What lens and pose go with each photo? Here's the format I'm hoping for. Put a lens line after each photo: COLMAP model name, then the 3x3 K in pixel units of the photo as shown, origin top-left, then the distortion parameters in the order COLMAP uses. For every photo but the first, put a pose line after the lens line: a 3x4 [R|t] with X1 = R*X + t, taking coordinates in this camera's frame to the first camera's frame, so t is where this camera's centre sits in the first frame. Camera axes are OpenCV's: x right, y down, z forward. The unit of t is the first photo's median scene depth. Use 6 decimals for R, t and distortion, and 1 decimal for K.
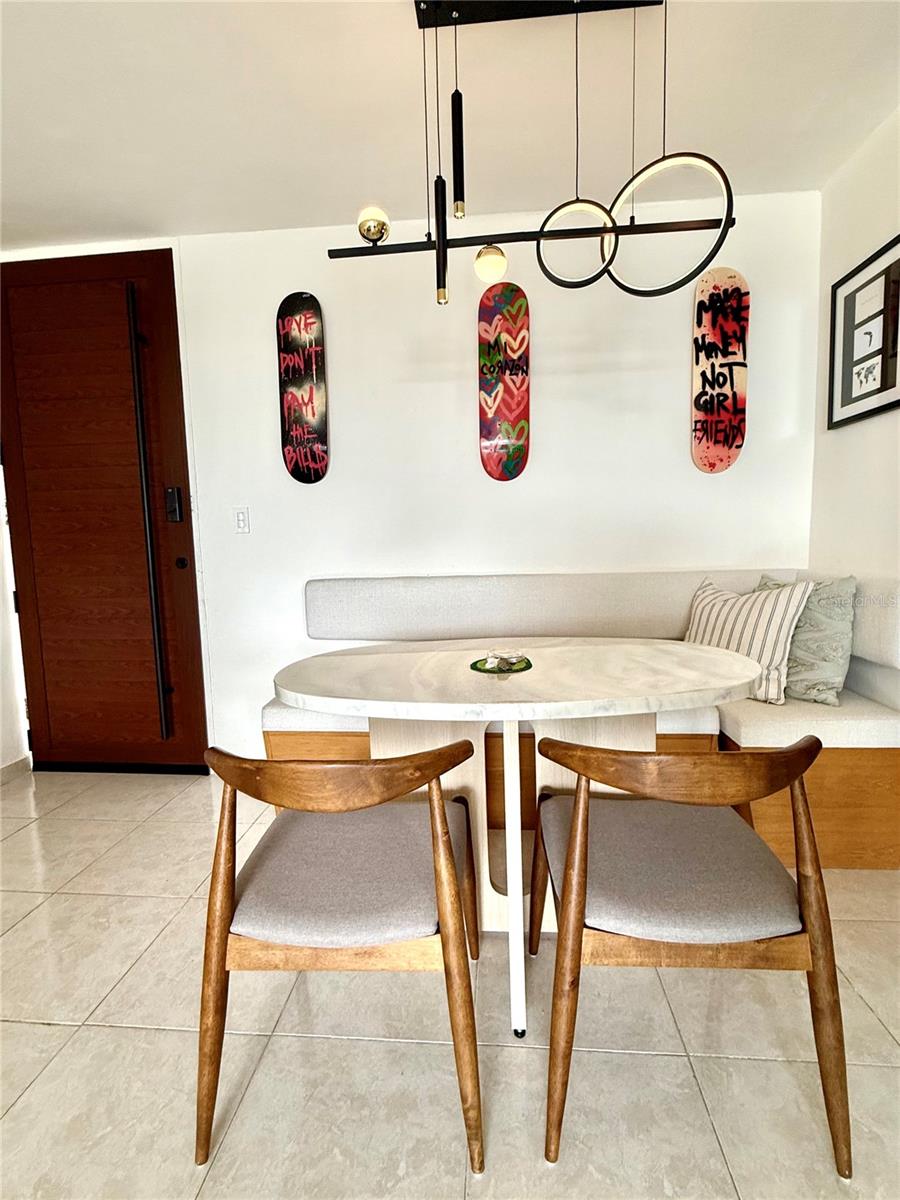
lens RADIAL K [[547.2, 0, 450.4], [0, 547.2, 600.1], [0, 0, 1]] dist [0.001188, 0.000865]
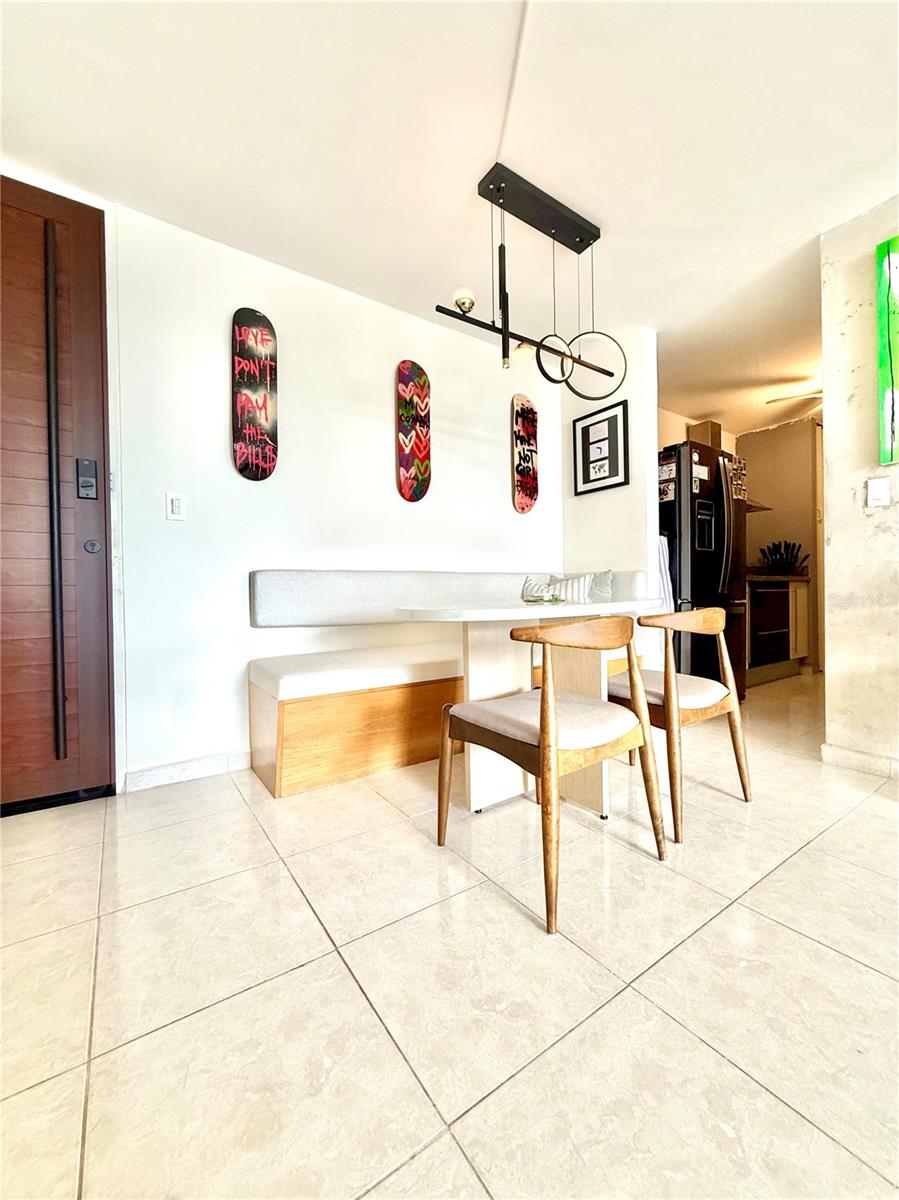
lens RADIAL K [[476.9, 0, 446.0], [0, 476.9, 600.7], [0, 0, 1]] dist [0.001163, -0.000790]
pose [[0.774540, 0.003620, 0.632514, -0.597144], [0.064767, 0.994274, -0.085001, 0.131898], [-0.629200, 0.106803, 0.769871, 0.080709]]
